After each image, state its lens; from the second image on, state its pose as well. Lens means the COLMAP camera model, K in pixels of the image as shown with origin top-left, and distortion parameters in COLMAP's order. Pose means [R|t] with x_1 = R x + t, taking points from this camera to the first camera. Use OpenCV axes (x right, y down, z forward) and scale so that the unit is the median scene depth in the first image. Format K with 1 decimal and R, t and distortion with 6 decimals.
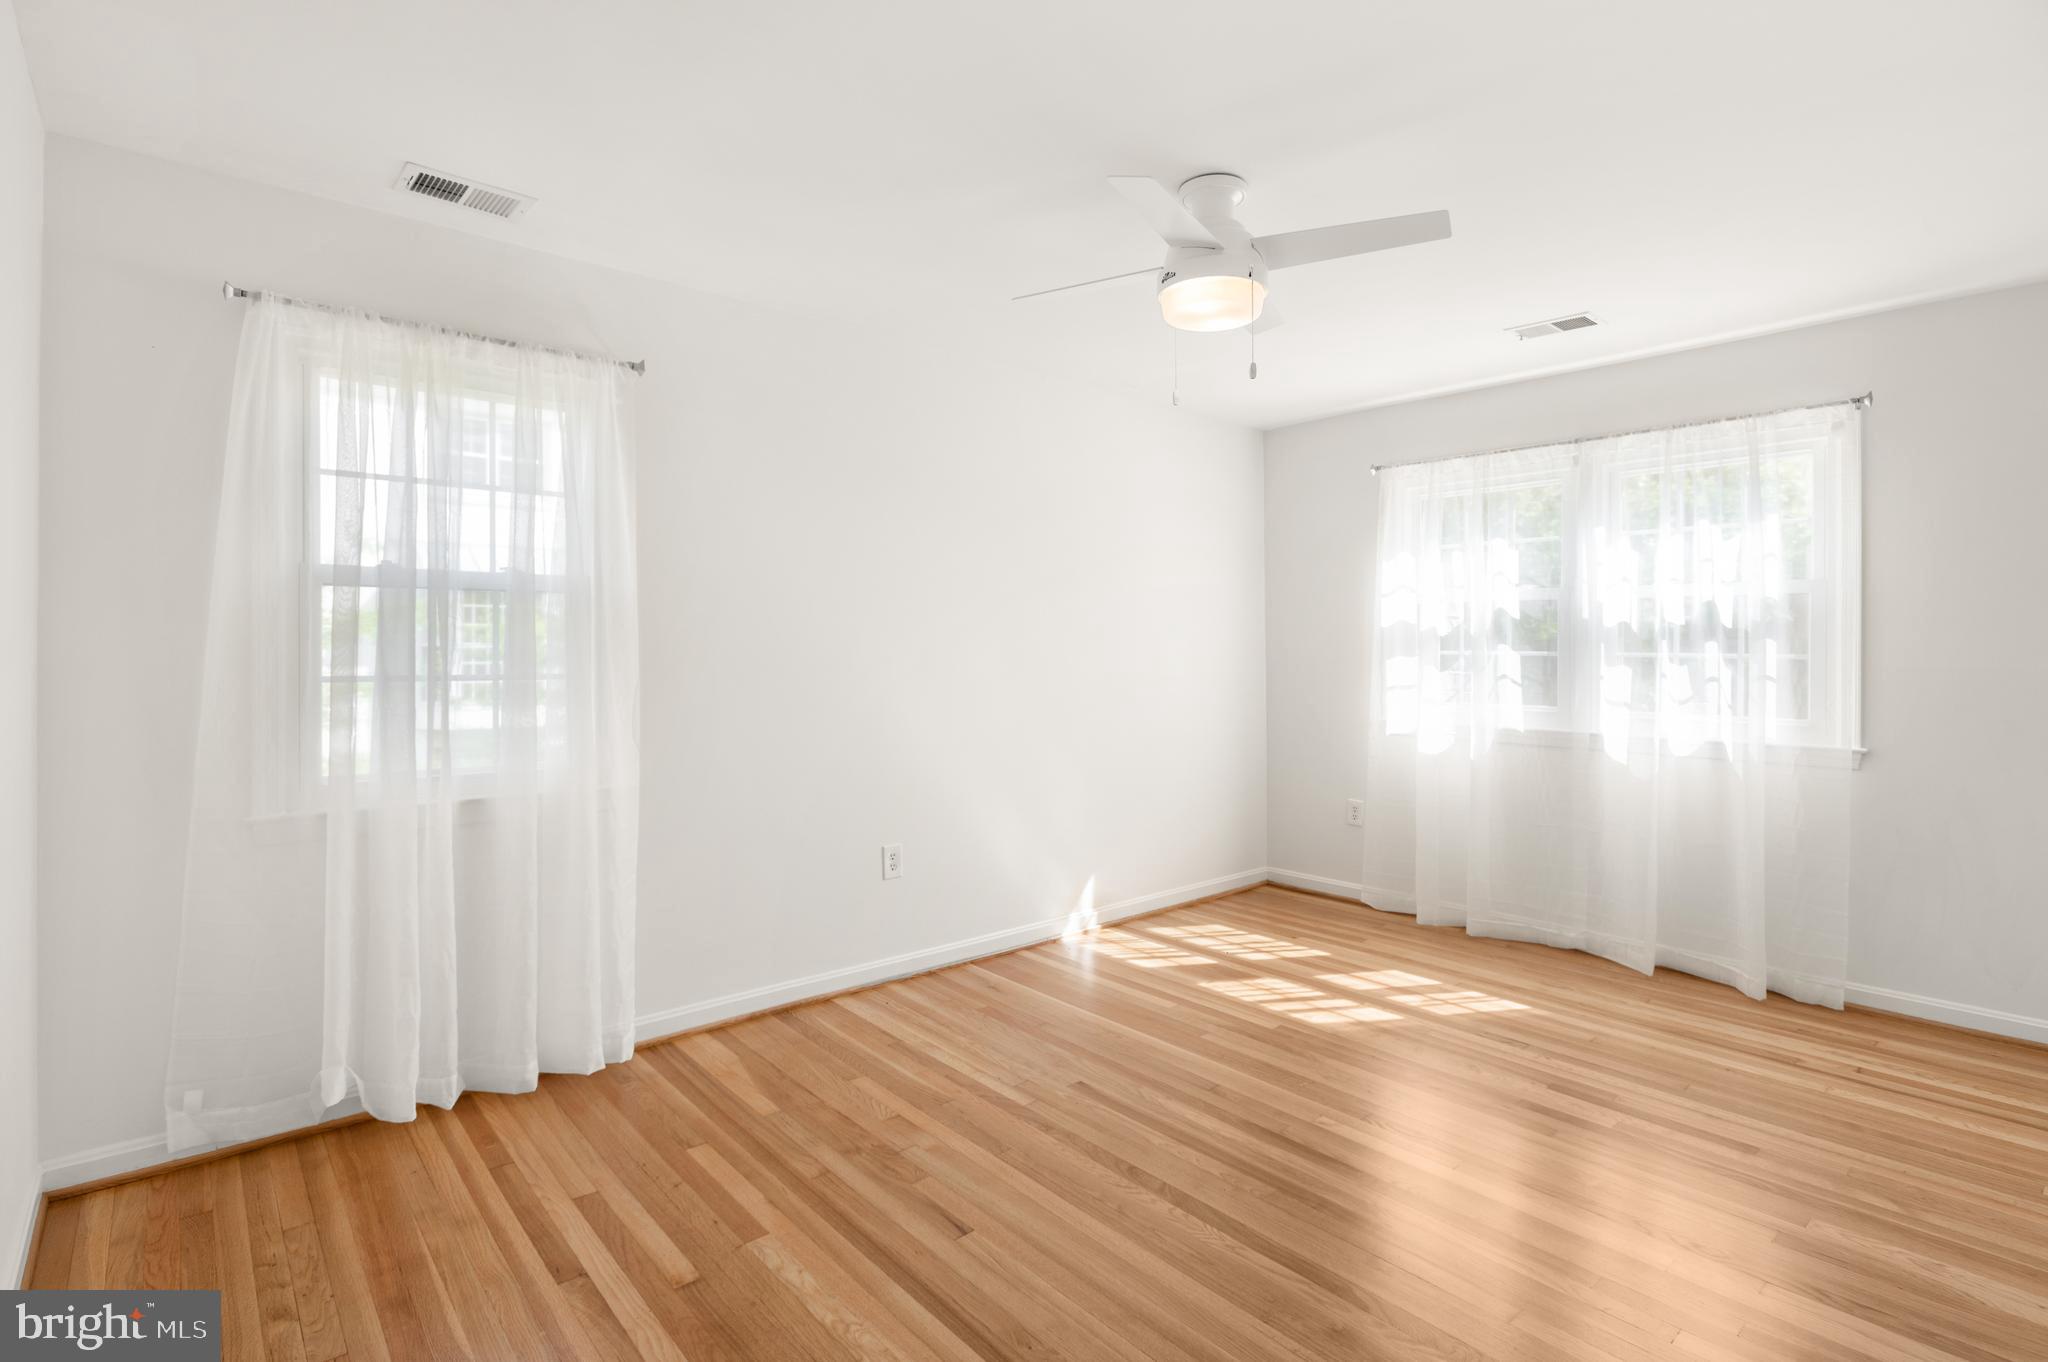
lens RADIAL K [[999.3, 0, 1030.0], [0, 999.3, 649.7], [0, 0, 1]] dist [-0.010589, -0.000534]
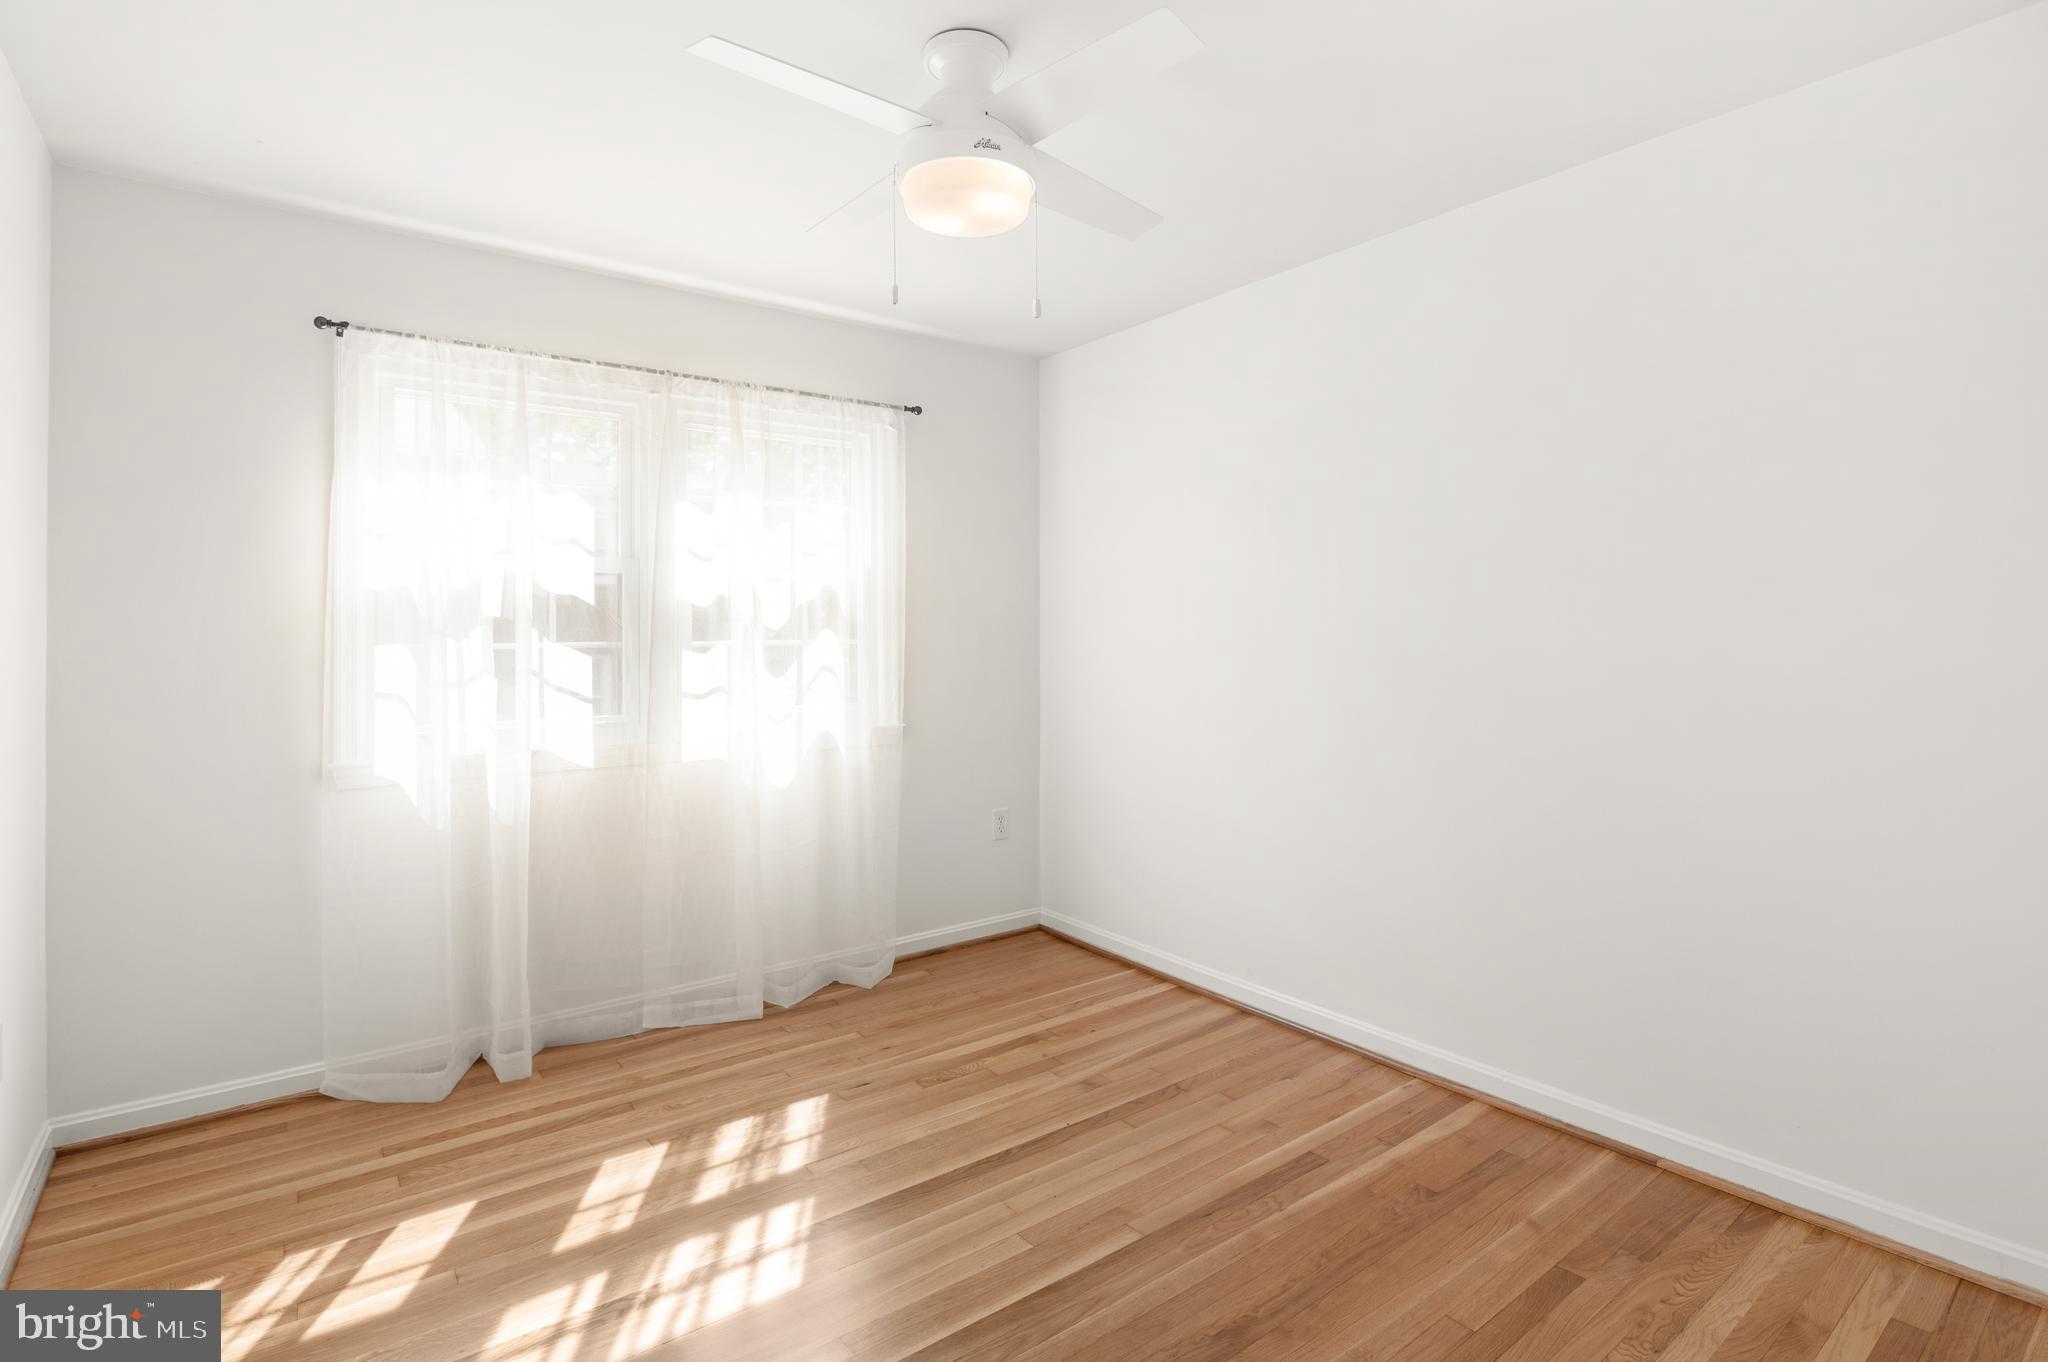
lens RADIAL K [[999.3, 0, 1030.0], [0, 999.3, 649.7], [0, 0, 1]] dist [-0.010589, -0.000534]
pose [[0.054347, -0.014282, 0.998420, -0.228168], [0.010275, 0.999853, 0.013743, 0.000829], [-0.998469, 0.009512, 0.054485, 0.697540]]
